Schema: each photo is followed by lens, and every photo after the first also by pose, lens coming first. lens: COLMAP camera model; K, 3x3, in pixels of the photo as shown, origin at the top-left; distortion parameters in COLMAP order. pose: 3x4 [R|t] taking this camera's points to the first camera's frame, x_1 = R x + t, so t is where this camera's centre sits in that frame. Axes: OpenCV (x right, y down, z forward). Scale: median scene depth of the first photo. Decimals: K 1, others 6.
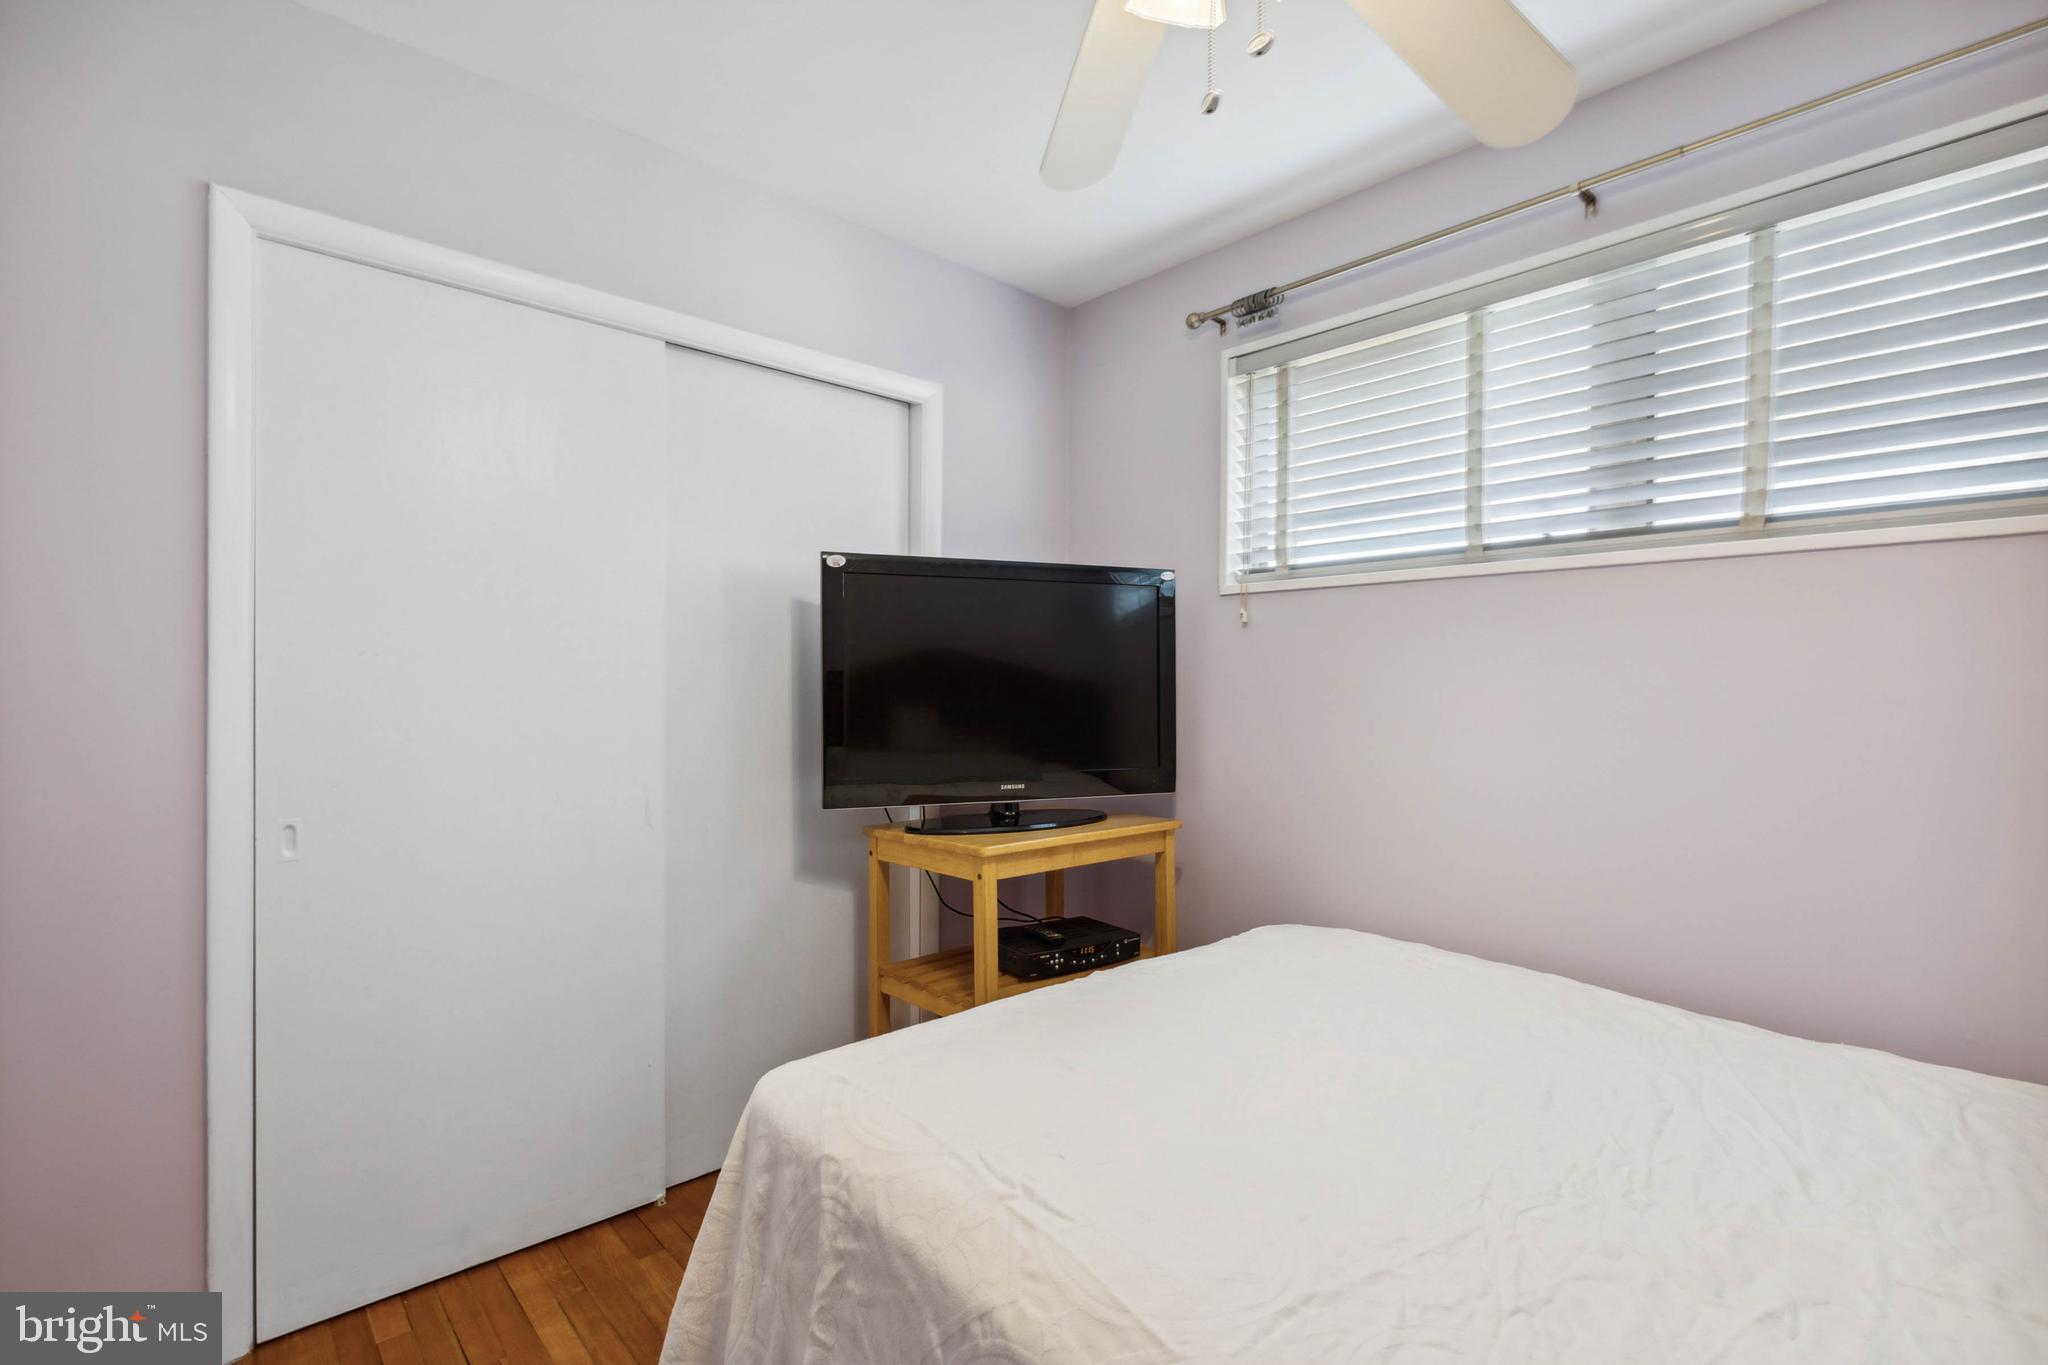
lens RADIAL K [[941.2, 0, 1018.3], [0, 941.2, 681.4], [0, 0, 1]] dist [0.015907, -0.000211]
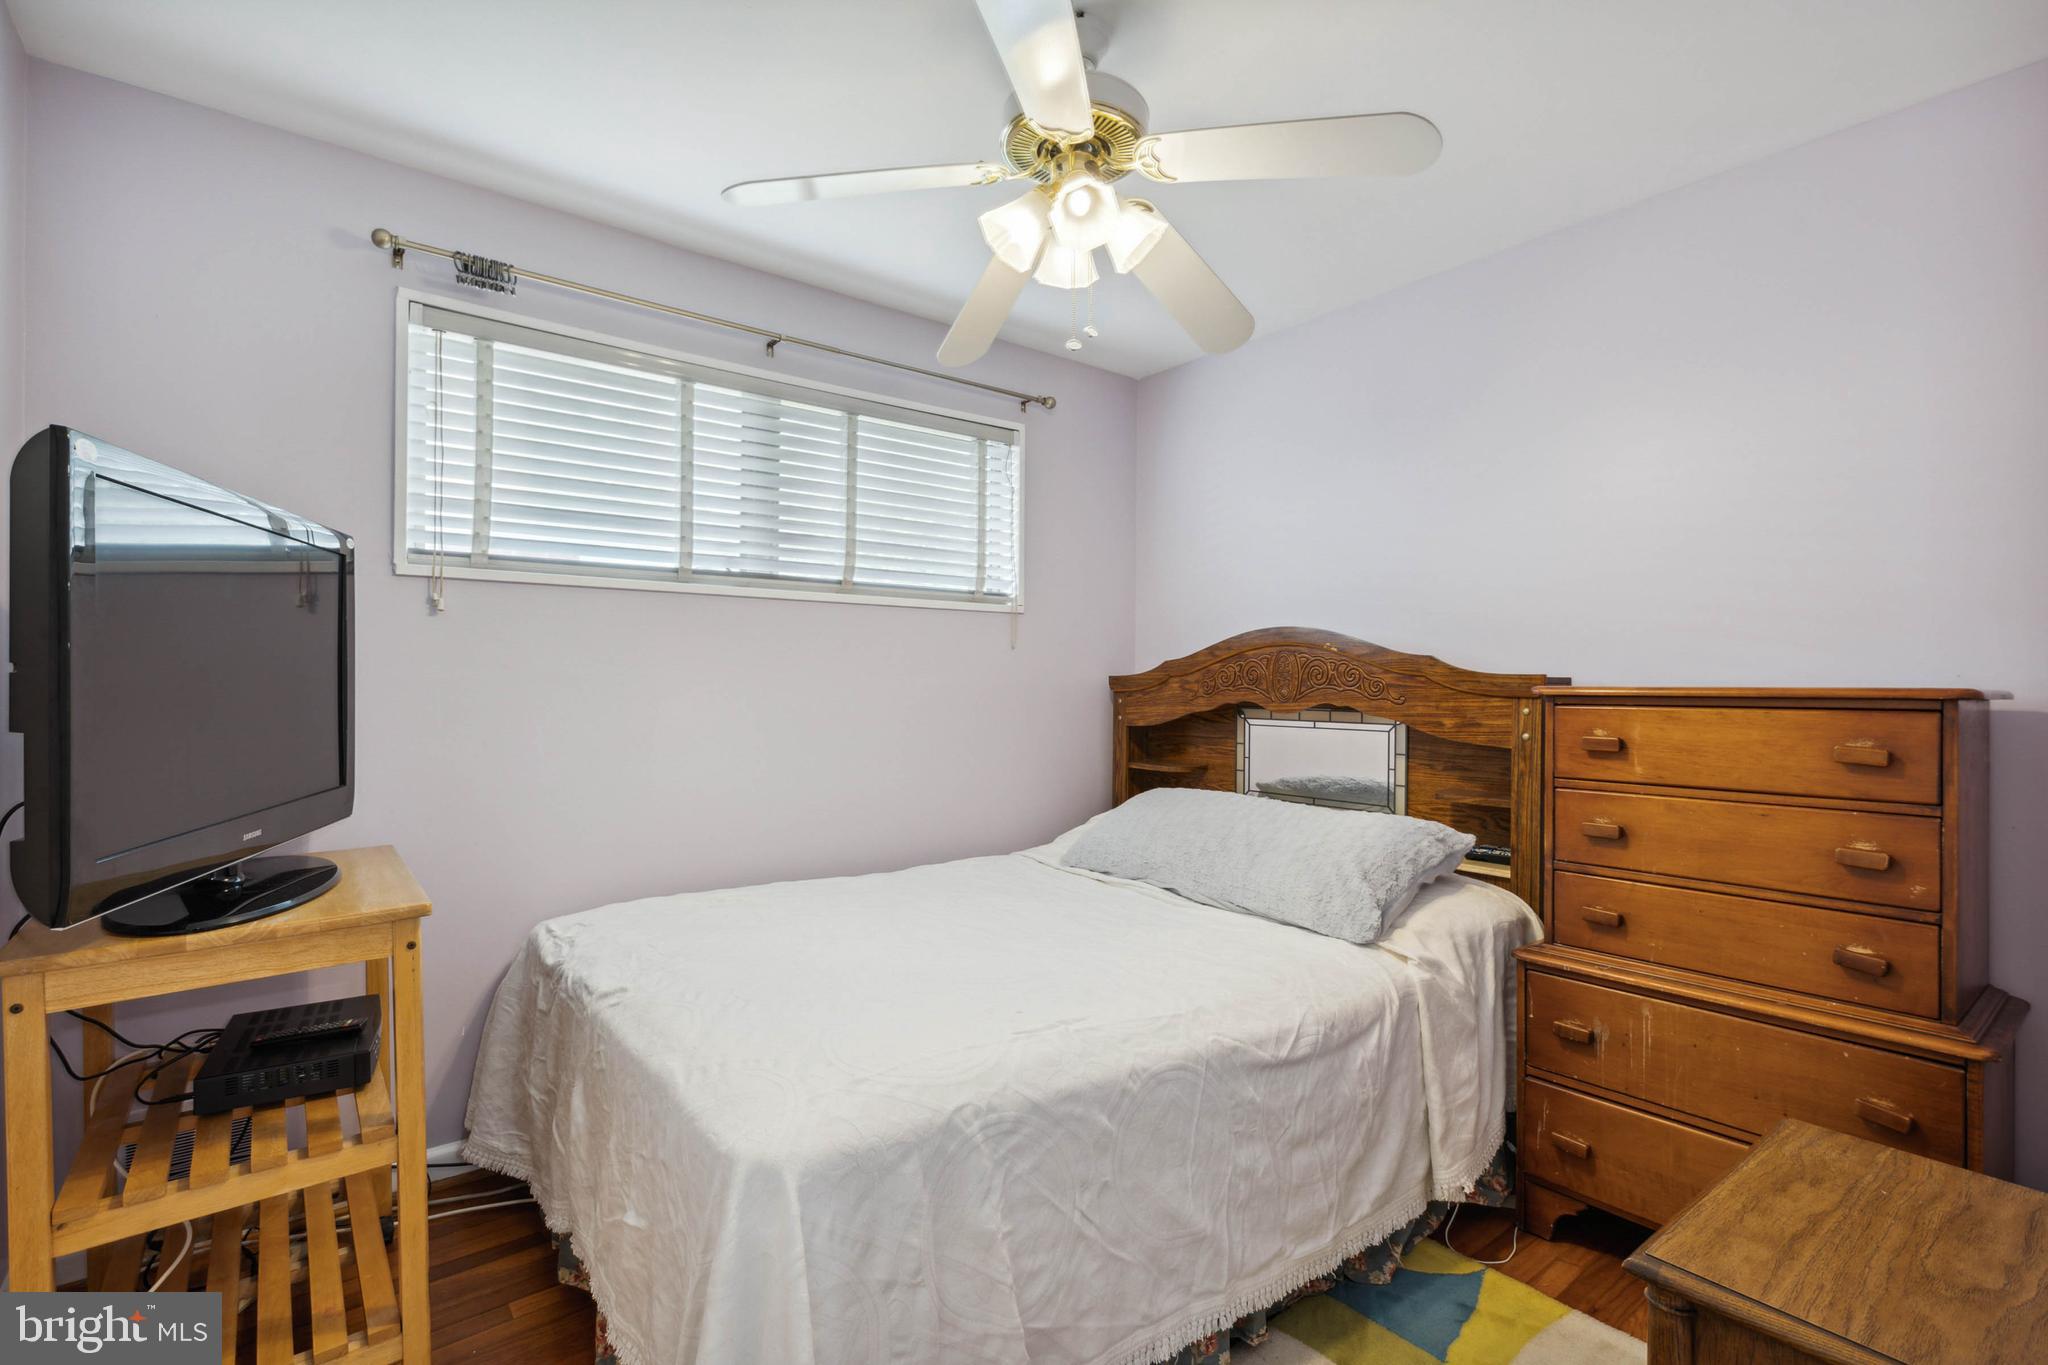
lens RADIAL K [[913.8, 0, 1019.6], [0, 913.8, 682.2], [0, 0, 1]] dist [-0.003541, -0.000660]
pose [[0.053063, 0.007345, 0.998564, -0.696616], [0.012569, 0.999889, -0.008023, 0.021202], [-0.998512, 0.012977, 0.052965, 0.499004]]
